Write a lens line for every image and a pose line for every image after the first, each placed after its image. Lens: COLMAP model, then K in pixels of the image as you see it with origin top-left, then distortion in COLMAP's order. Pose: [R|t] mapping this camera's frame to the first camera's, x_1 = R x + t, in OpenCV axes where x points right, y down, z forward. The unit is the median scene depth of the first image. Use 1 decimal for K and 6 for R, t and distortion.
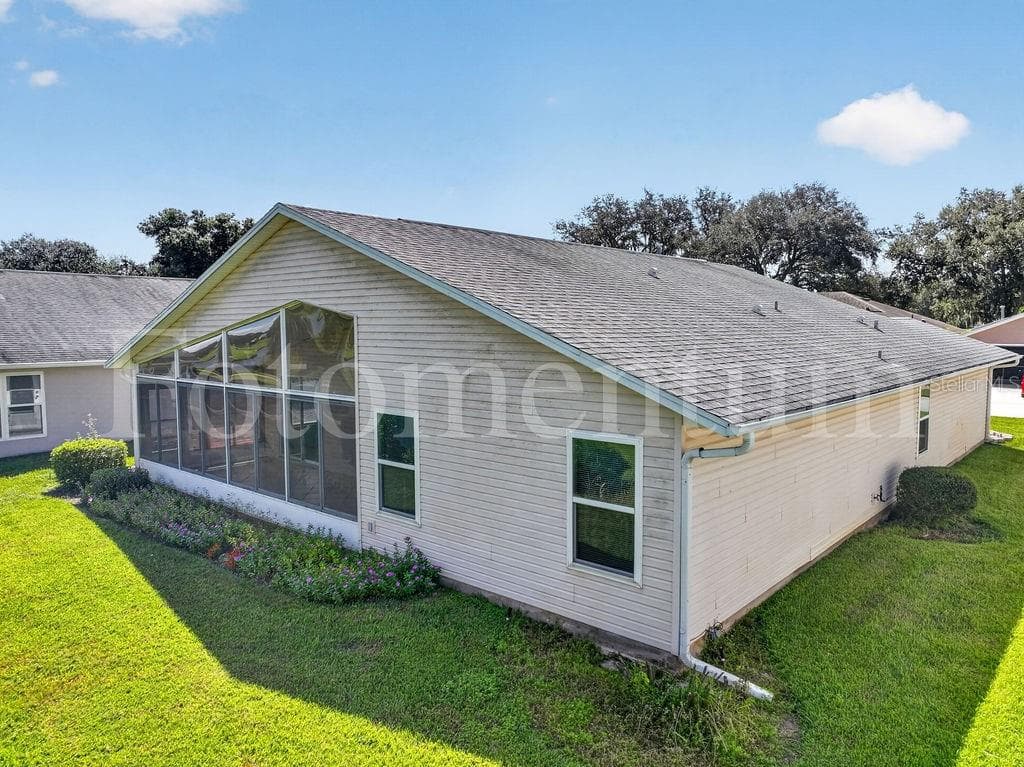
lens RADIAL K [[721.9, 0, 510.7], [0, 721.9, 383.1], [0, 0, 1]] dist [-0.003075, 0.019691]
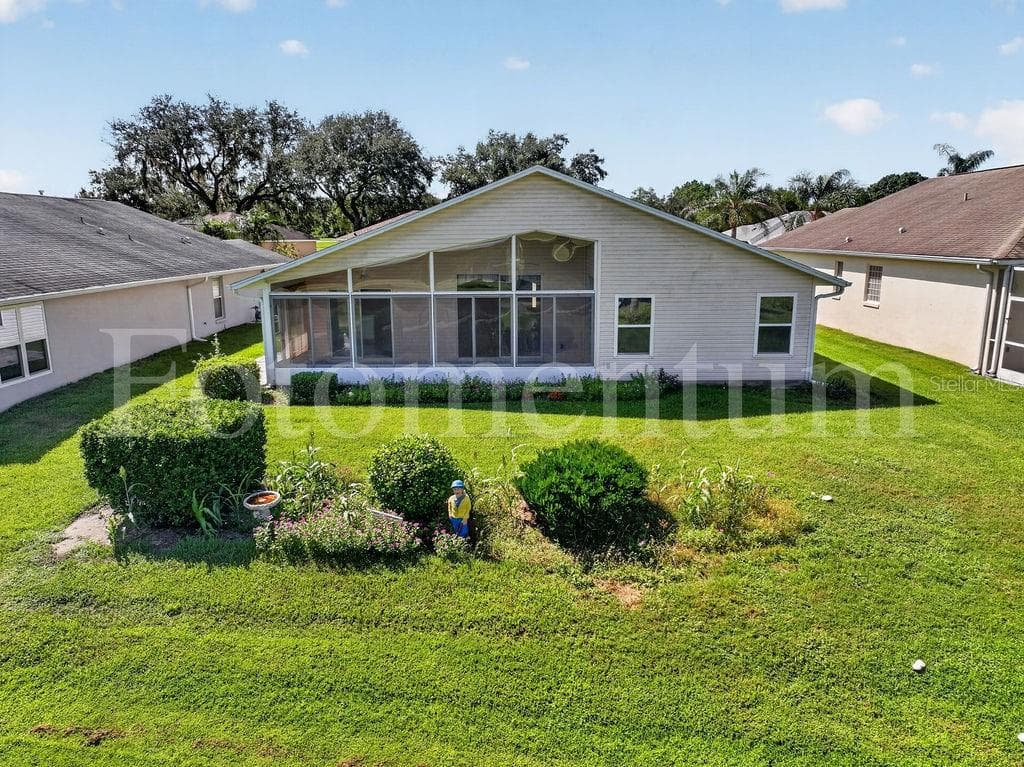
lens RADIAL K [[721.9, 0, 514.1], [0, 721.9, 380.8], [0, 0, 1]] dist [-0.003075, 0.019691]
pose [[0.750450, -0.135729, 0.646841, -1.529317], [0.058959, 0.988532, 0.139025, -0.017200], [-0.658293, -0.066194, 0.749846, -0.137557]]
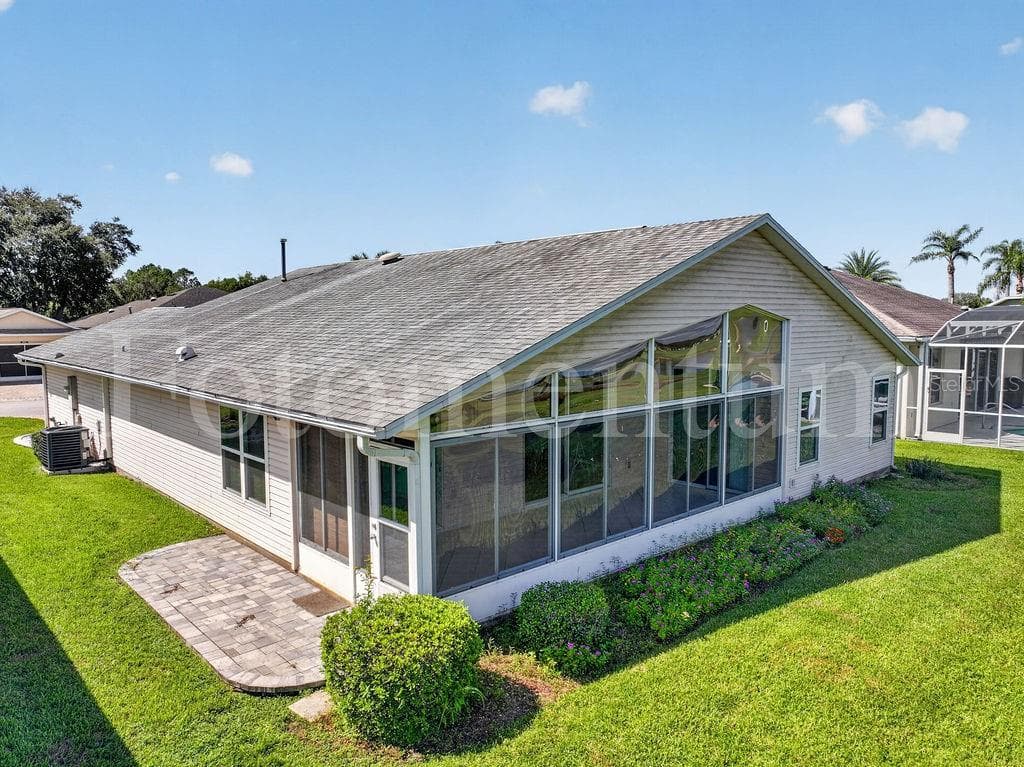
lens RADIAL K [[721.9, 0, 515.2], [0, 721.9, 382.7], [0, 0, 1]] dist [-0.003075, 0.019691]
pose [[0.101372, -0.088967, 0.990863, -1.571984], [0.087586, 0.992924, 0.080191, -0.131452], [-0.990986, 0.078657, 0.108447, 1.394220]]
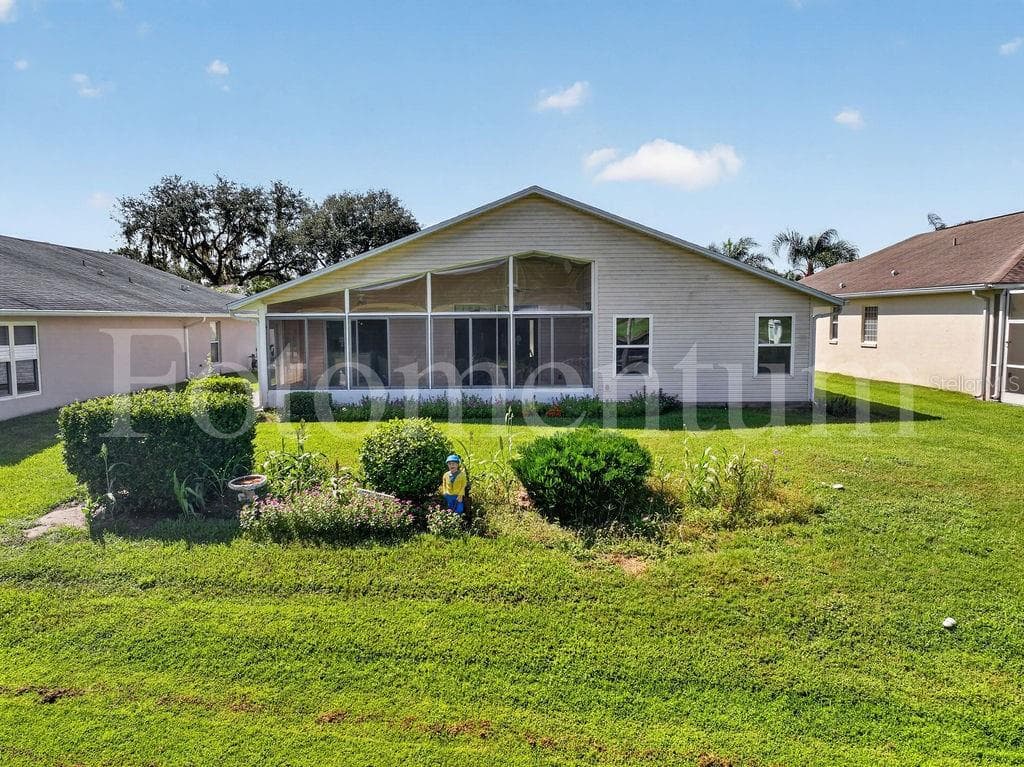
lens RADIAL K [[721.9, 0, 513.9], [0, 721.9, 379.6], [0, 0, 1]] dist [-0.003075, 0.019691]
pose [[0.748316, -0.059652, 0.660655, -1.526349], [0.060877, 0.997921, 0.021150, 0.137979], [-0.660543, 0.024392, 0.750392, -0.120613]]
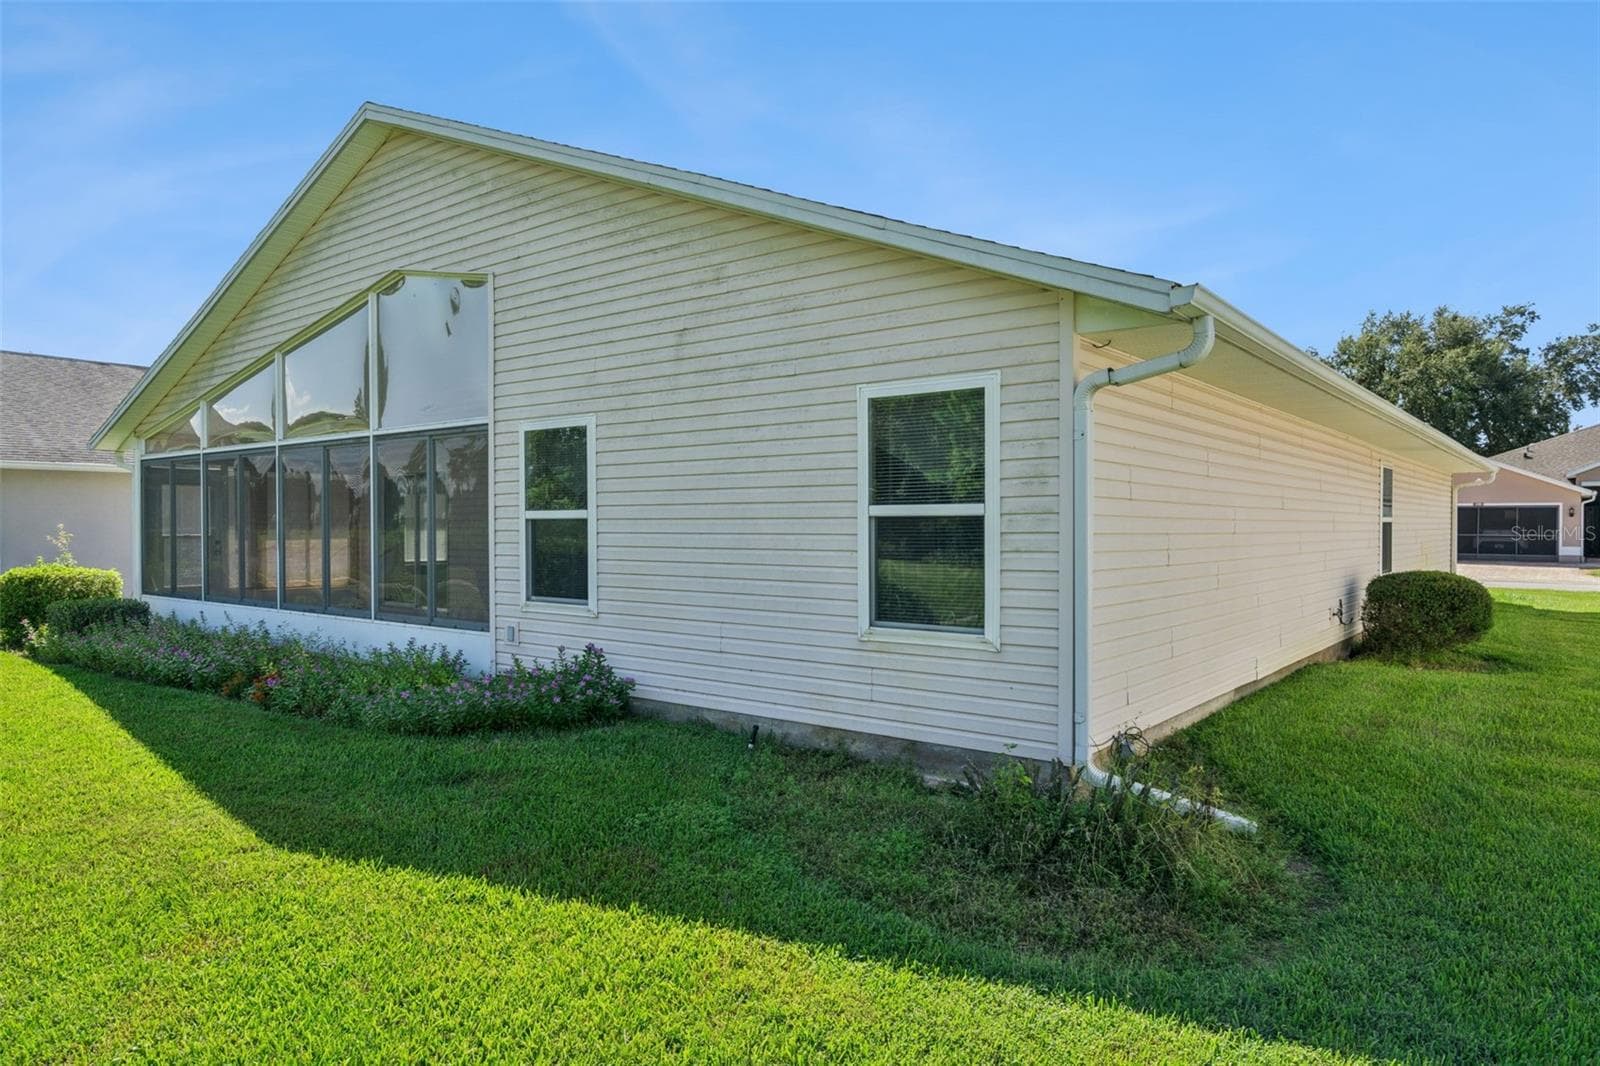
lens RADIAL K [[1004.6, 0, 802.9], [0, 1004.6, 548.5], [0, 0, 1]] dist [0.011765, -0.002436]
pose [[0.998404, 0.000950, 0.056460, -0.006868], [0.002443, 0.998195, -0.060009, 0.187321], [-0.056415, 0.060051, 0.996600, 0.186318]]
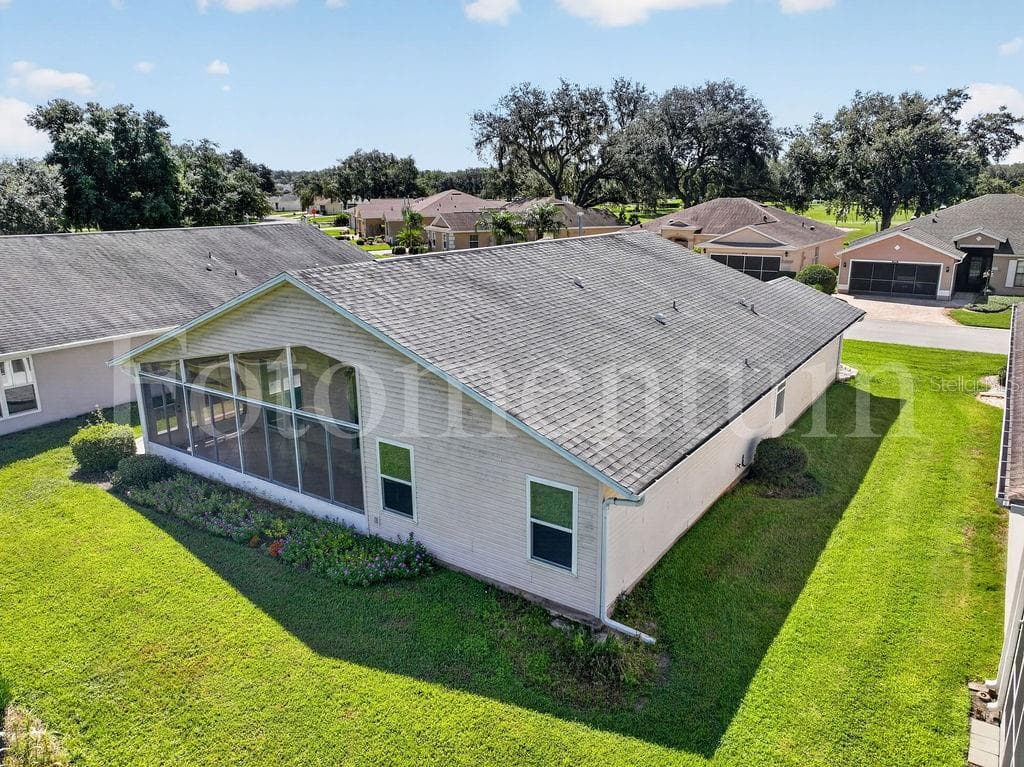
lens RADIAL K [[721.9, 0, 511.5], [0, 721.9, 380.6], [0, 0, 1]] dist [-0.003075, 0.019691]
pose [[0.992939, -0.036101, 0.112997, -0.088737], [0.015472, 0.983843, 0.178362, -0.308800], [-0.117610, -0.175354, 0.977455, -0.322094]]
